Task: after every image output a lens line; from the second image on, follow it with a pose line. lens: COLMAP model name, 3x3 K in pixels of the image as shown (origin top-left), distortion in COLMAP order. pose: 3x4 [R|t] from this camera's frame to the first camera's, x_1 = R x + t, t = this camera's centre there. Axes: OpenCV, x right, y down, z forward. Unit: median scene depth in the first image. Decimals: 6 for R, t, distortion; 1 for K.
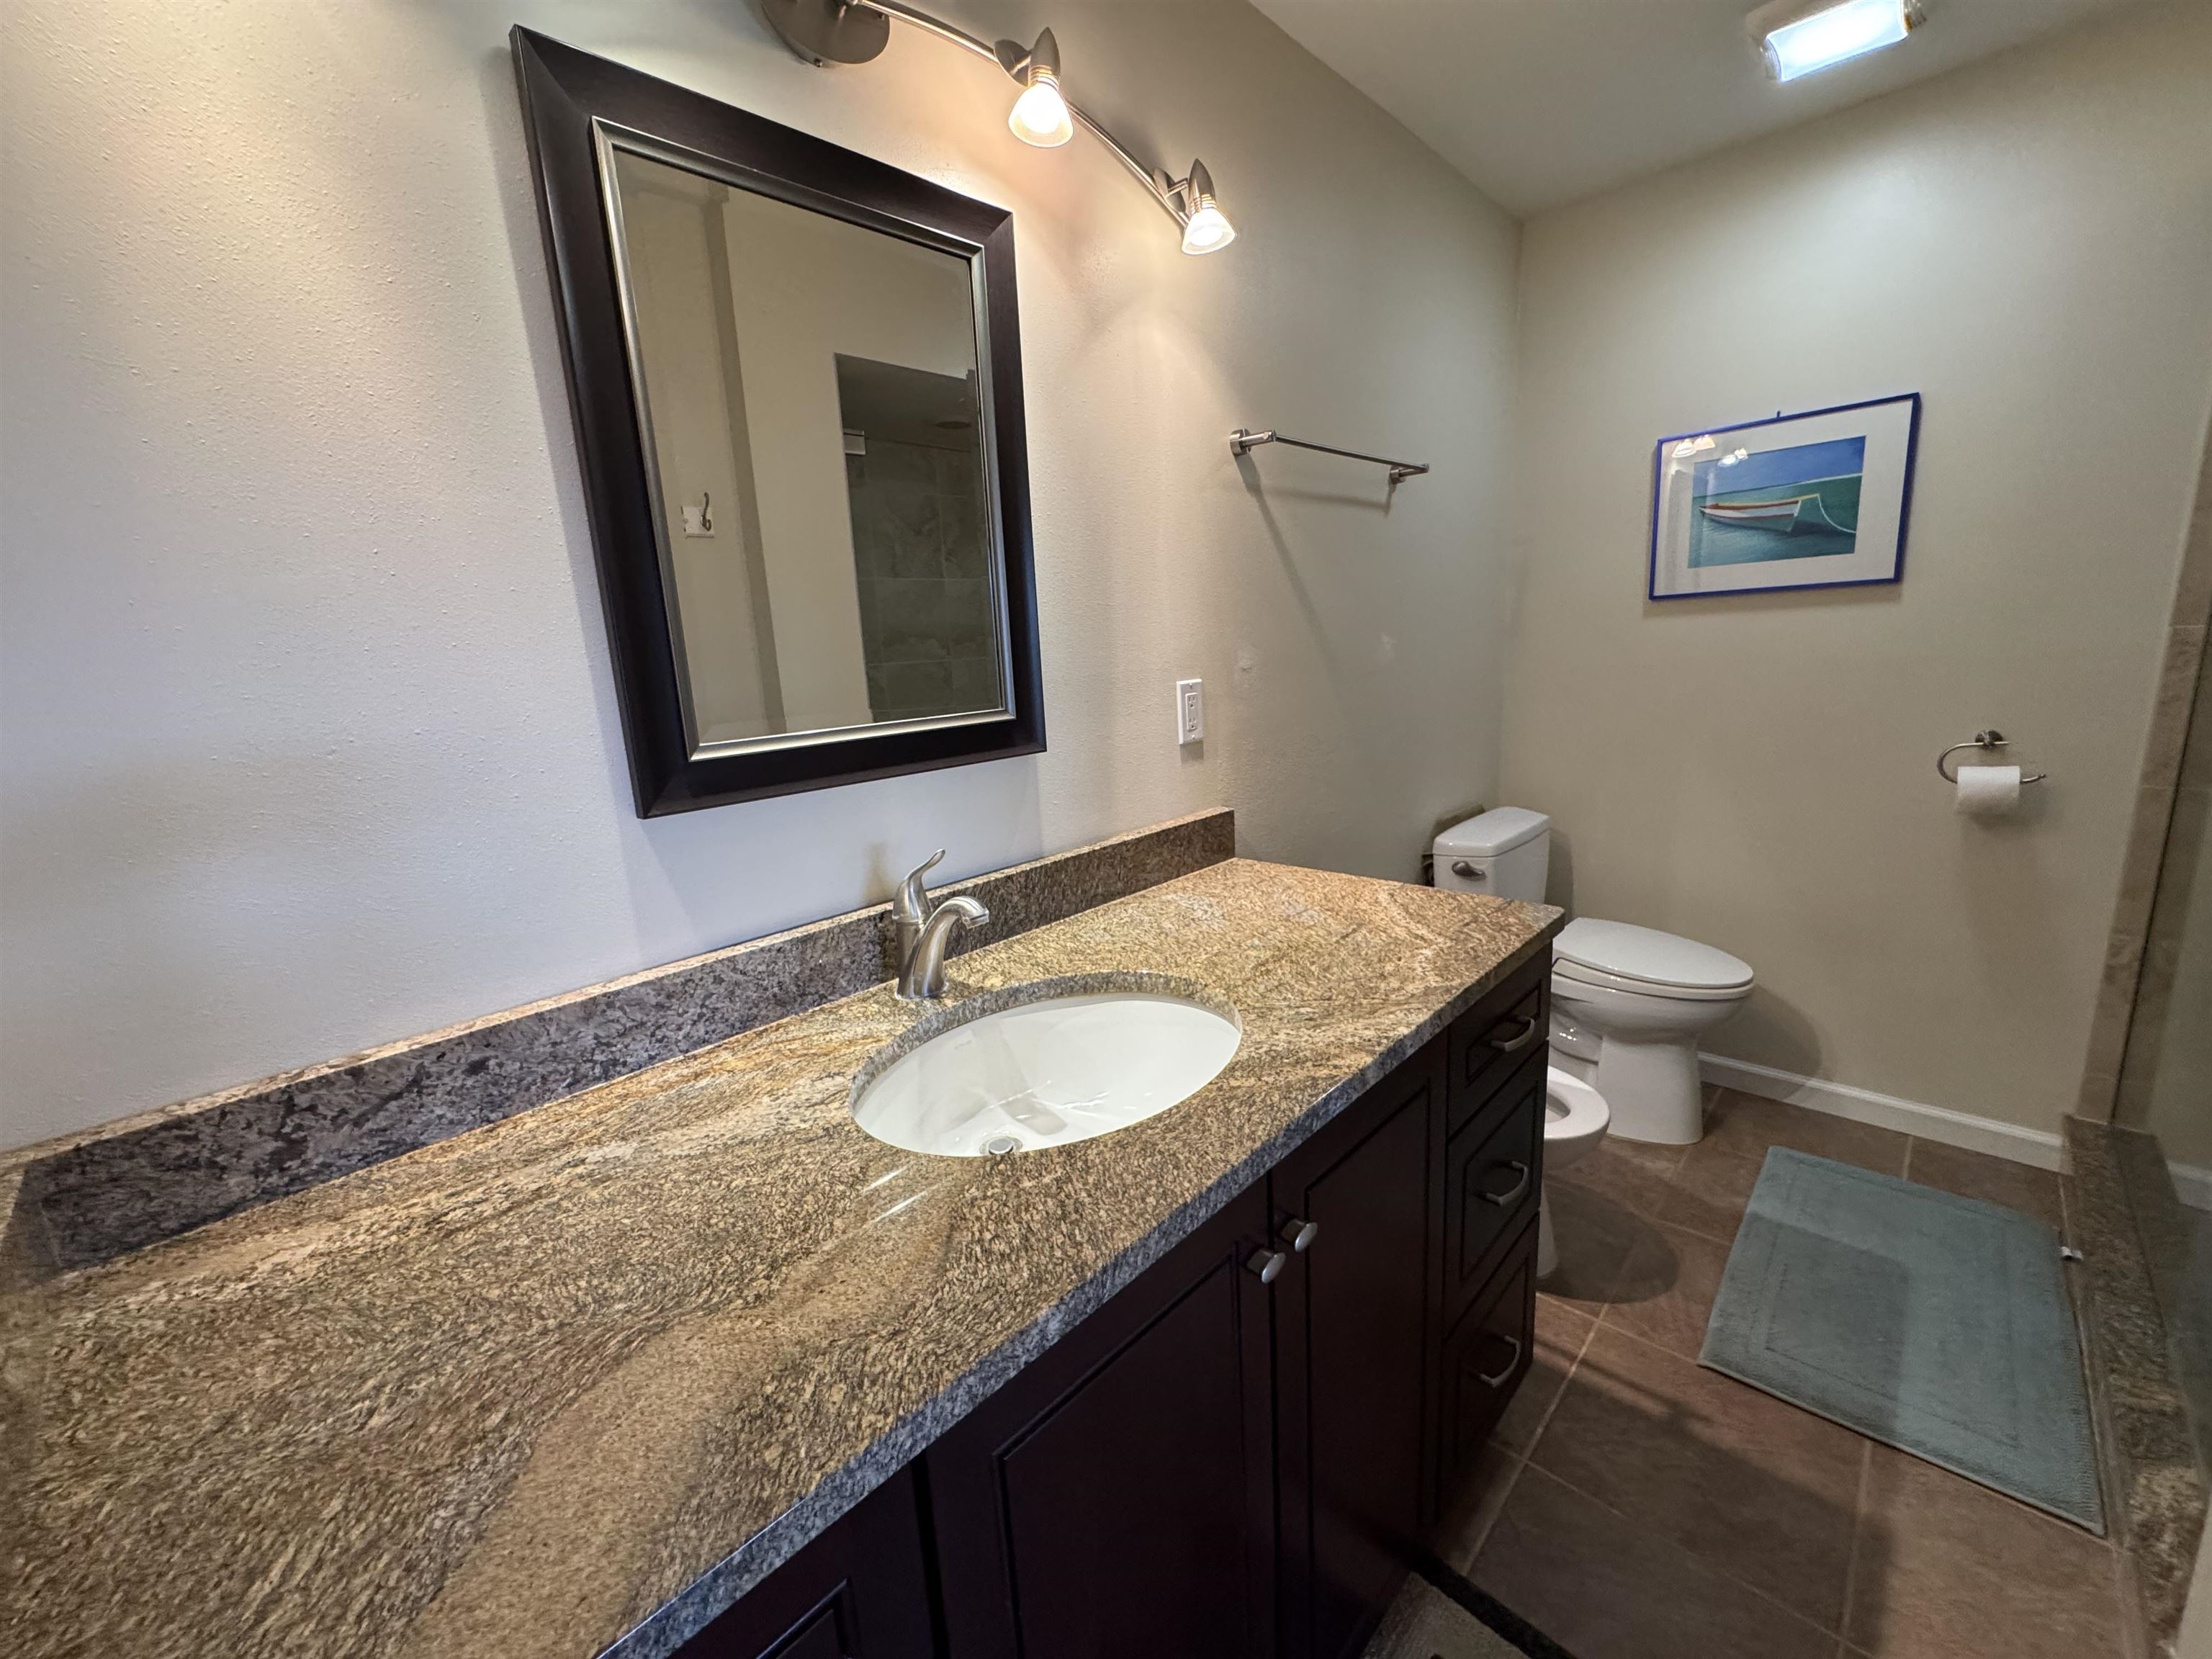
lens RADIAL K [[879.3, 0, 1098.7], [0, 879.3, 825.6], [0, 0, 1]] dist [-0.004115, 0.000590]
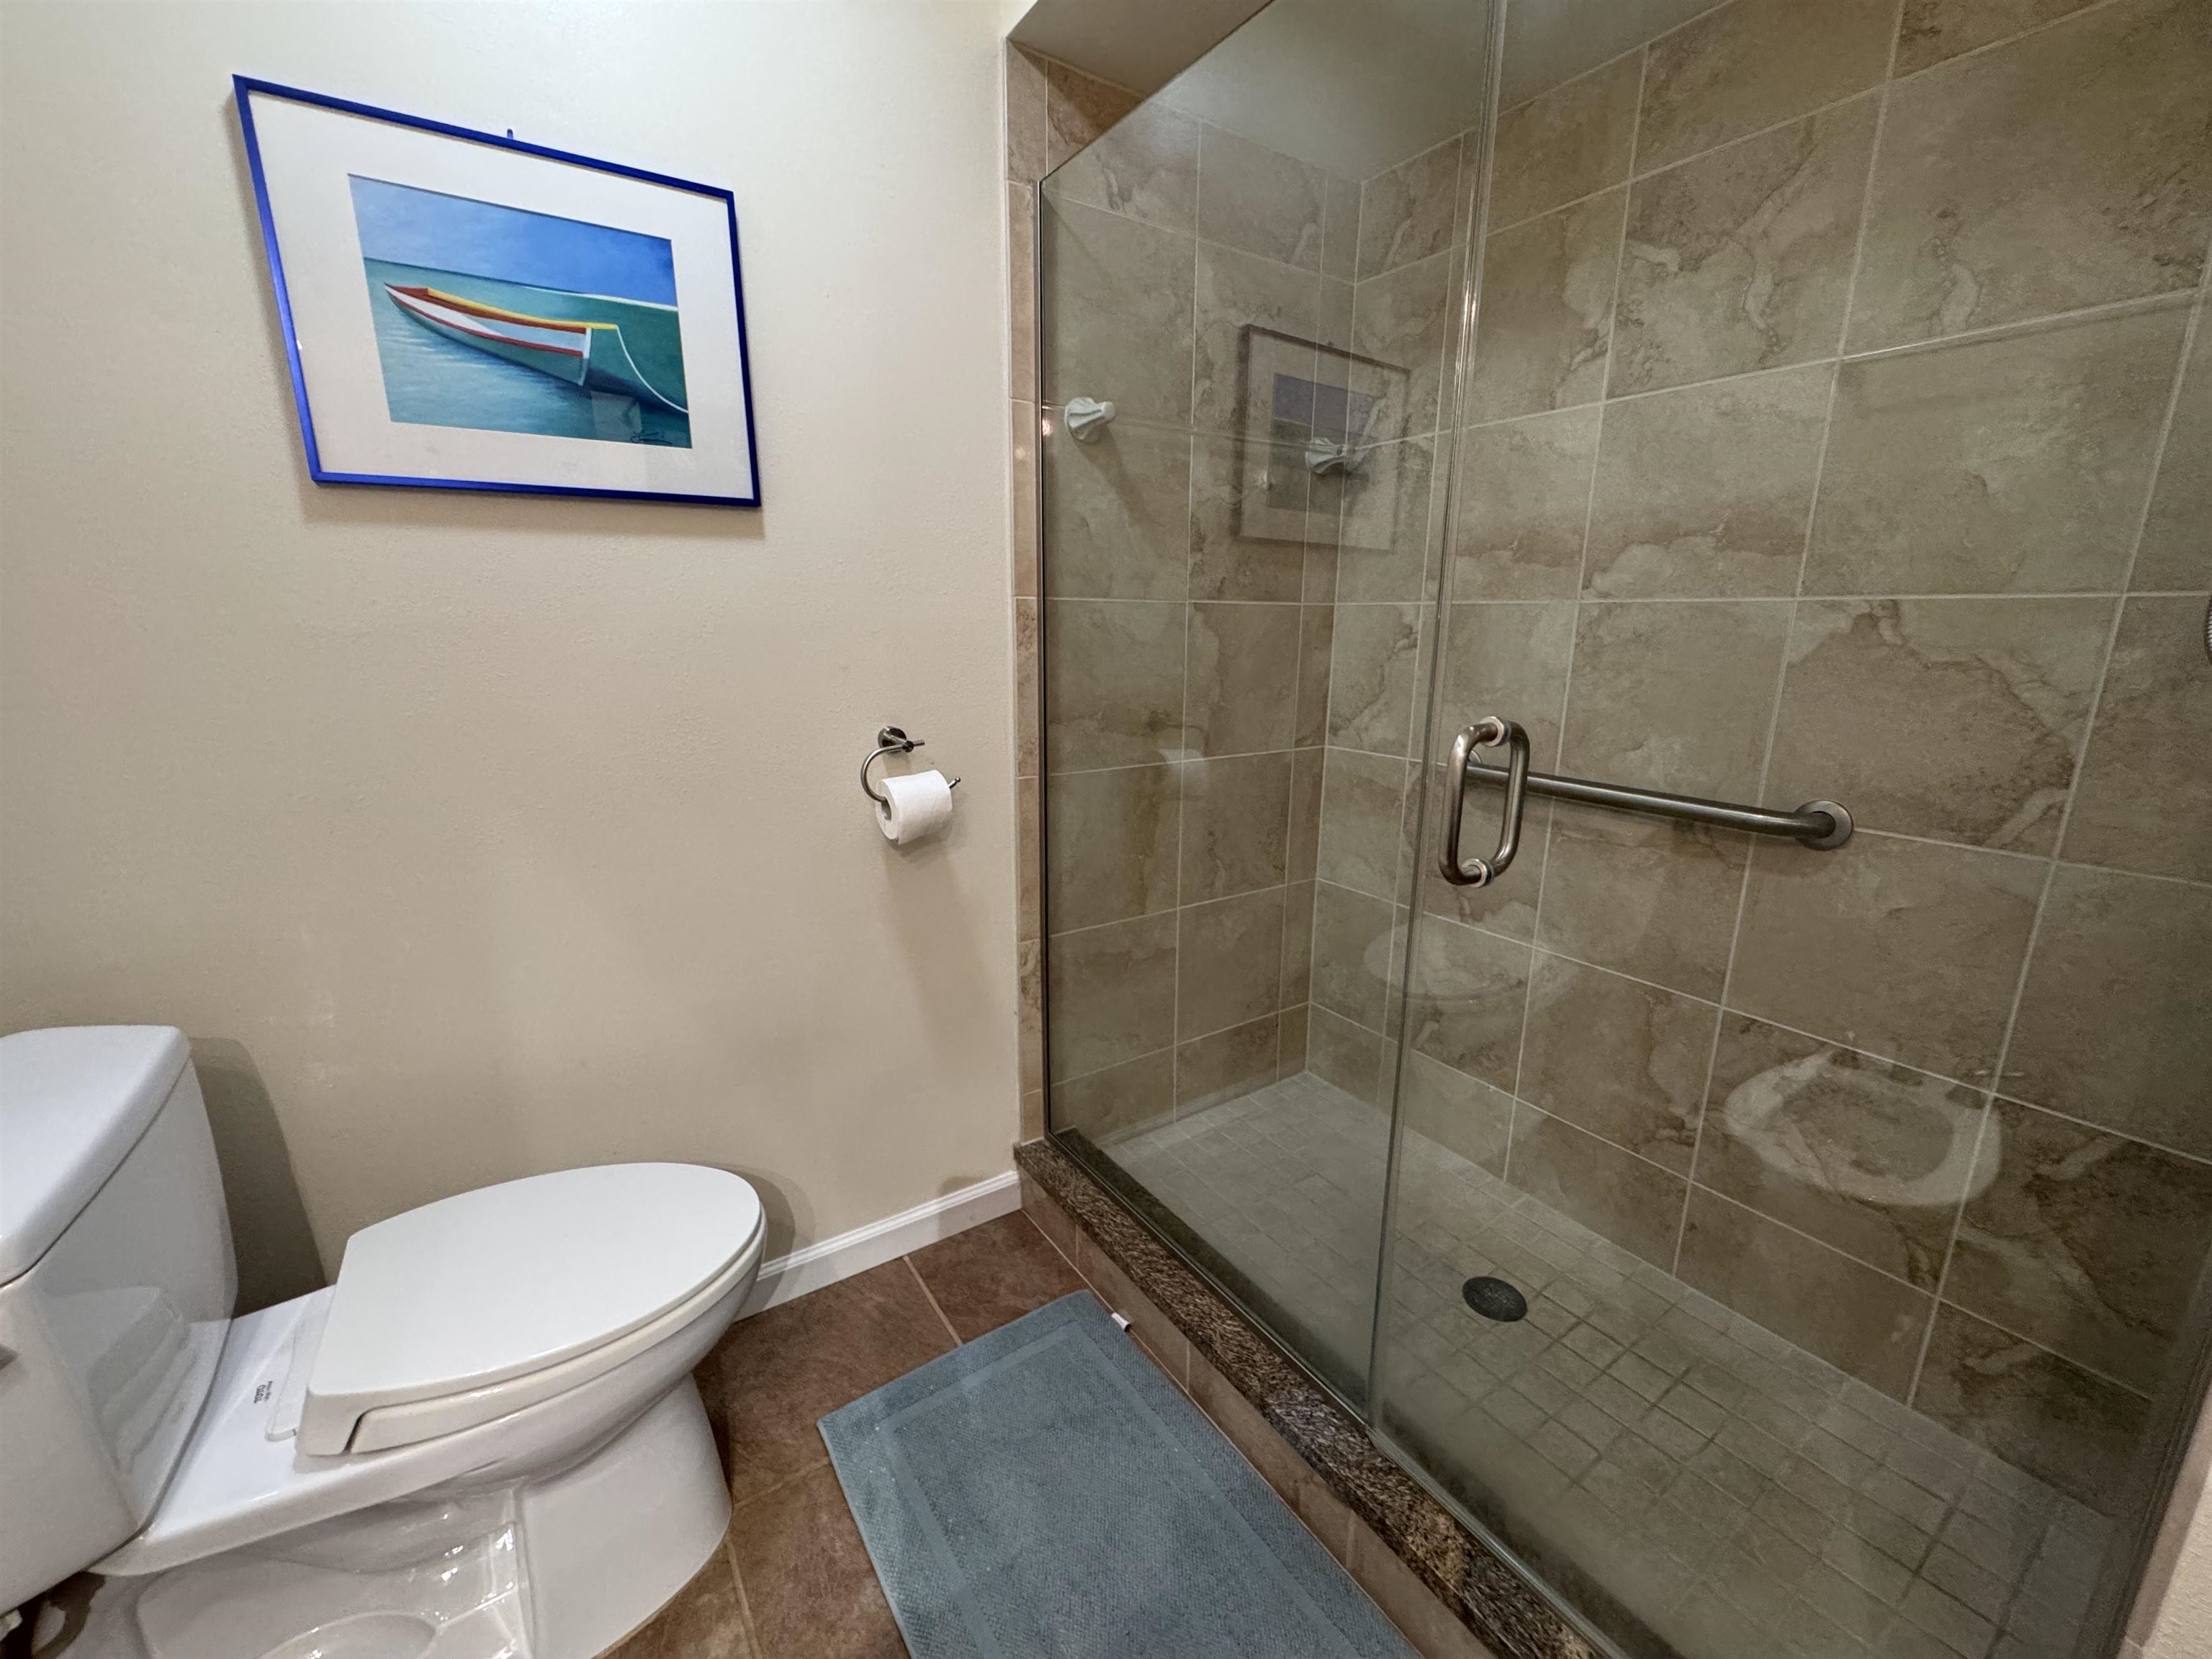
lens RADIAL K [[879.3, 0, 1091.1], [0, 879.3, 820.5], [0, 0, 1]] dist [-0.004115, 0.000590]
pose [[0.208991, -0.172823, 0.962525, 0.300405], [0.174092, 0.975113, 0.137283, -0.098061], [-0.962297, 0.138877, 0.233877, 0.636277]]
